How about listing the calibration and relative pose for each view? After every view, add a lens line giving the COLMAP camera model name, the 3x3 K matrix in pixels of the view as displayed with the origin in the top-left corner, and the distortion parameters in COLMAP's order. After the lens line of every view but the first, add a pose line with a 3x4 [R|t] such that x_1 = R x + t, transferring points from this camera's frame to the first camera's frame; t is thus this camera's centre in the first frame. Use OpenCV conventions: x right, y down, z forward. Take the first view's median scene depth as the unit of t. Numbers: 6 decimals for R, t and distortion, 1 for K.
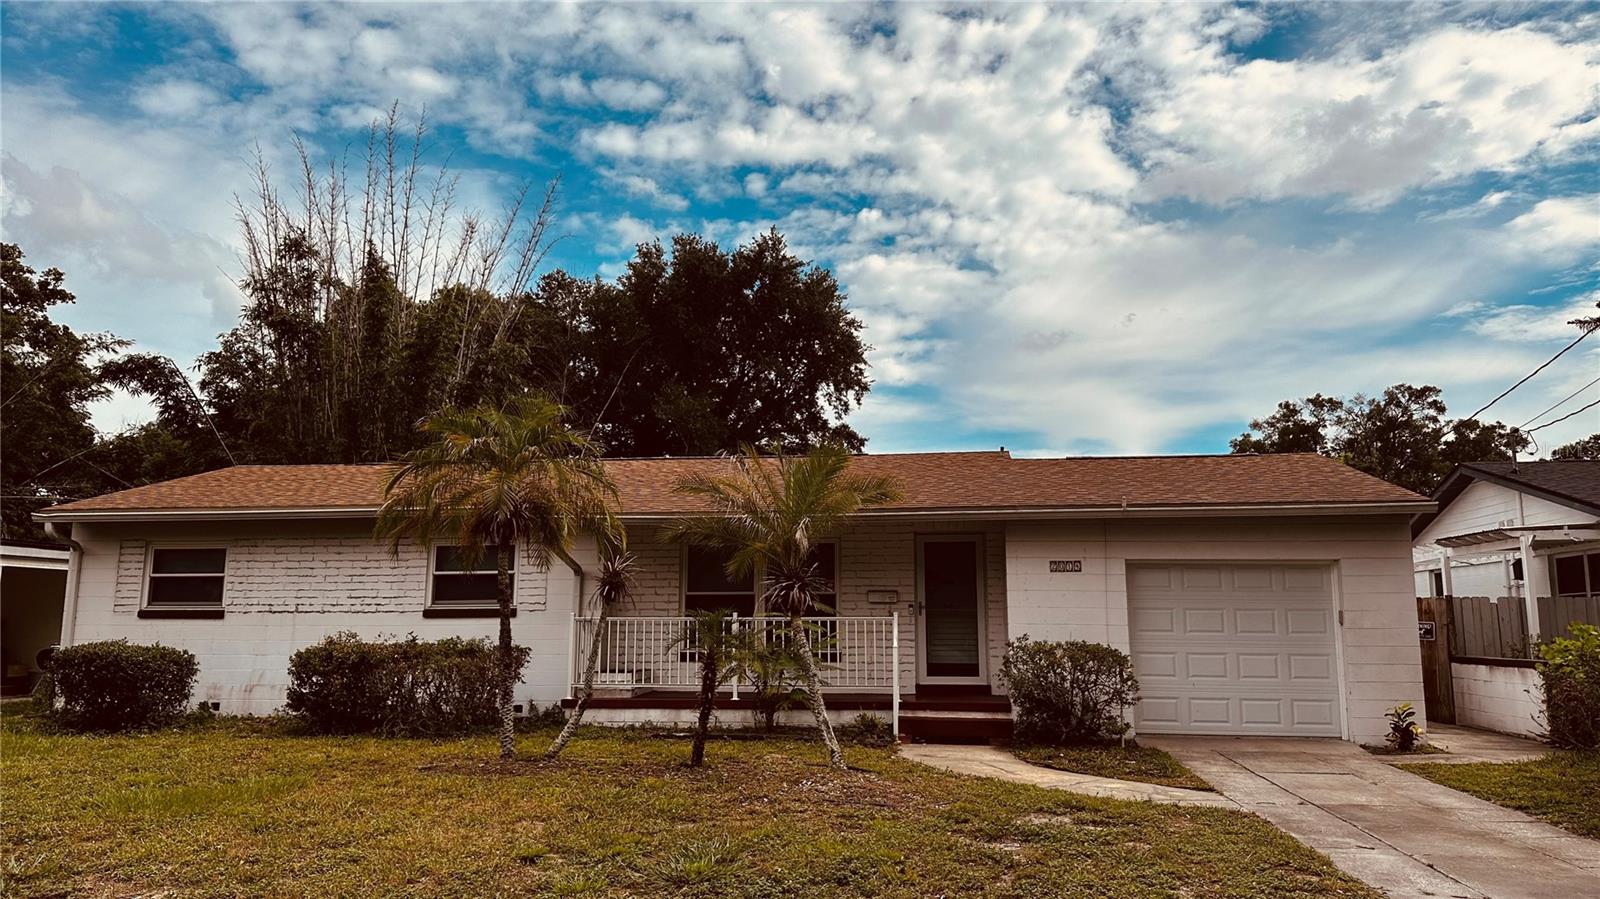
lens RADIAL K [[1219.3, 0, 790.3], [0, 1219.3, 406.2], [0, 0, 1]] dist [0.016958, -0.019488]
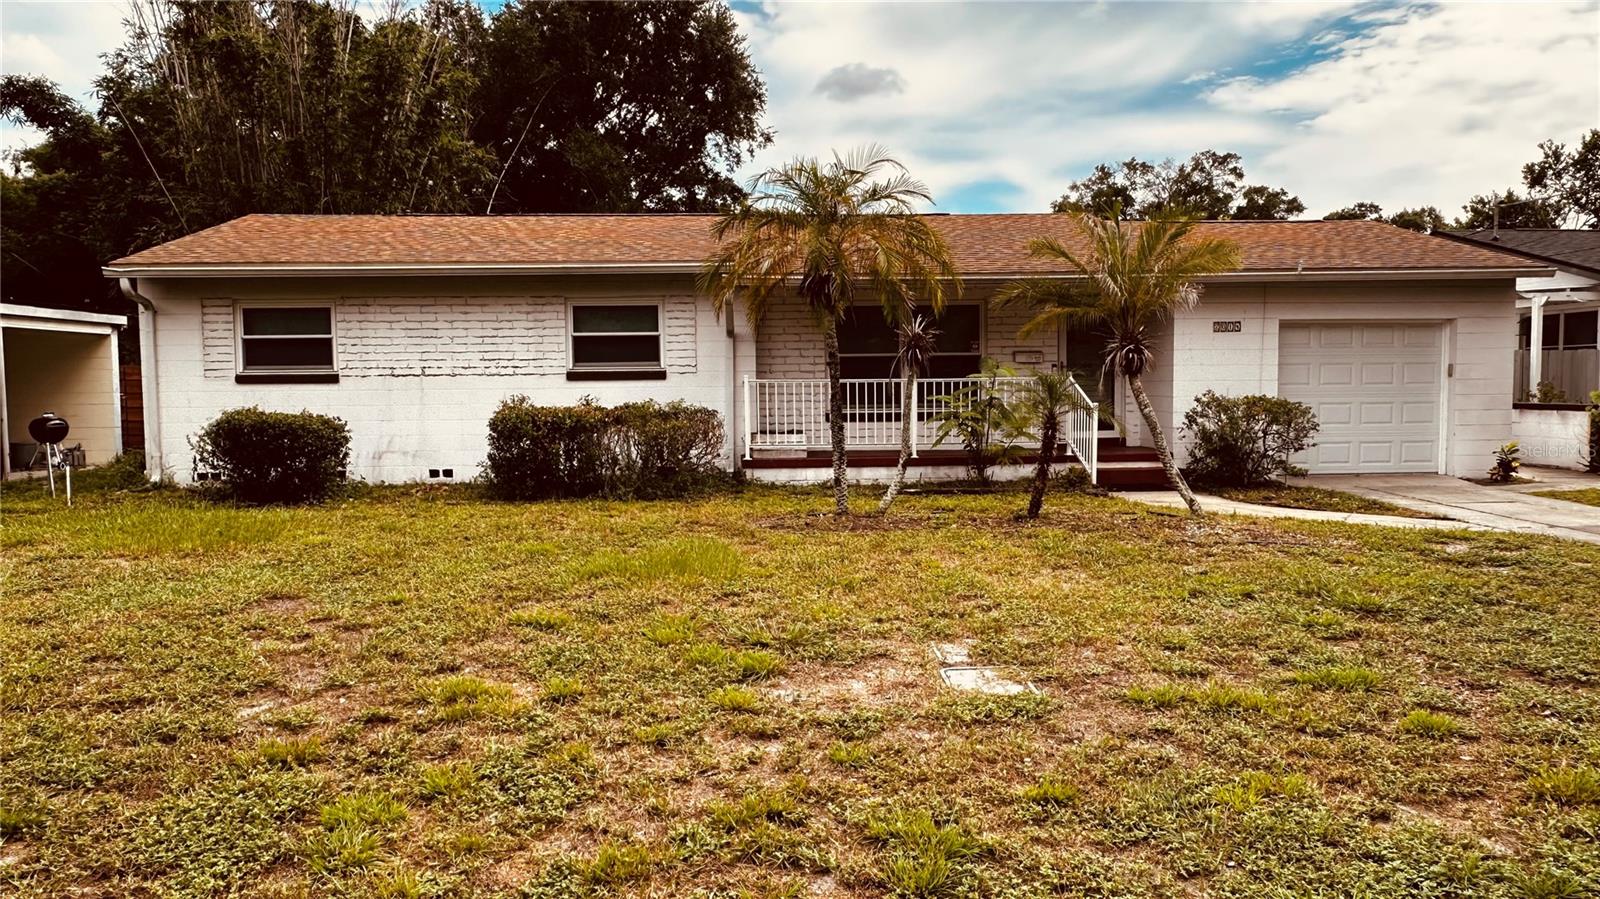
lens RADIAL K [[1219.3, 0, 798.4], [0, 1219.3, 426.2], [0, 0, 1]] dist [0.016958, -0.019488]
pose [[0.975241, -0.020244, 0.220218, -0.324441], [-0.028189, 0.976298, 0.214585, -0.003567], [-0.219342, -0.215480, 0.951555, 0.031270]]
